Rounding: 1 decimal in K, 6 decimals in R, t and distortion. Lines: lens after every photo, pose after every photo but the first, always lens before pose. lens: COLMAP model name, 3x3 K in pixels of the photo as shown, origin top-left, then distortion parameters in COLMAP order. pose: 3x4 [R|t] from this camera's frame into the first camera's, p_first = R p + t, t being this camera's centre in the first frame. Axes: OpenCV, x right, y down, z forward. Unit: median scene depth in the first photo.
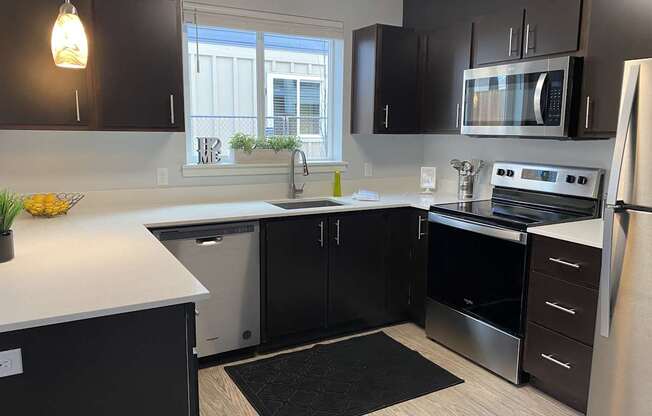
lens RADIAL K [[499.9, 0, 325.2], [0, 499.9, 202.9], [0, 0, 1]] dist [0.014432, -0.029639]
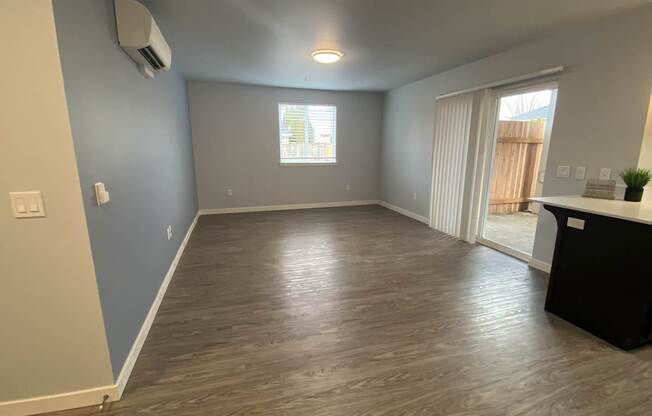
lens RADIAL K [[302.3, 0, 323.8], [0, 302.3, 210.6], [0, 0, 1]] dist [-0.017462, -0.003157]
pose [[-0.227386, 0.197543, -0.953558, 0.528922], [-0.146349, 0.961155, 0.234015, 0.029728], [0.962745, 0.192764, -0.189643, -0.030513]]
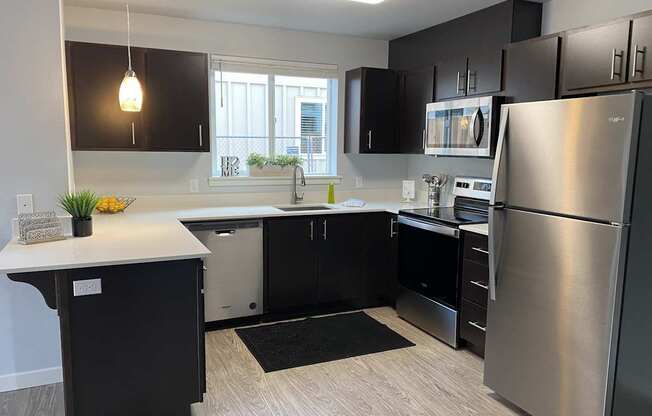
lens RADIAL K [[499.9, 0, 319.3], [0, 499.9, 205.0], [0, 0, 1]] dist [0.014432, -0.029639]
pose [[0.995634, 0.011642, -0.092616, 0.128254], [-0.014395, 0.999473, -0.029110, 0.032240], [0.092228, 0.030316, 0.995276, -0.281624]]
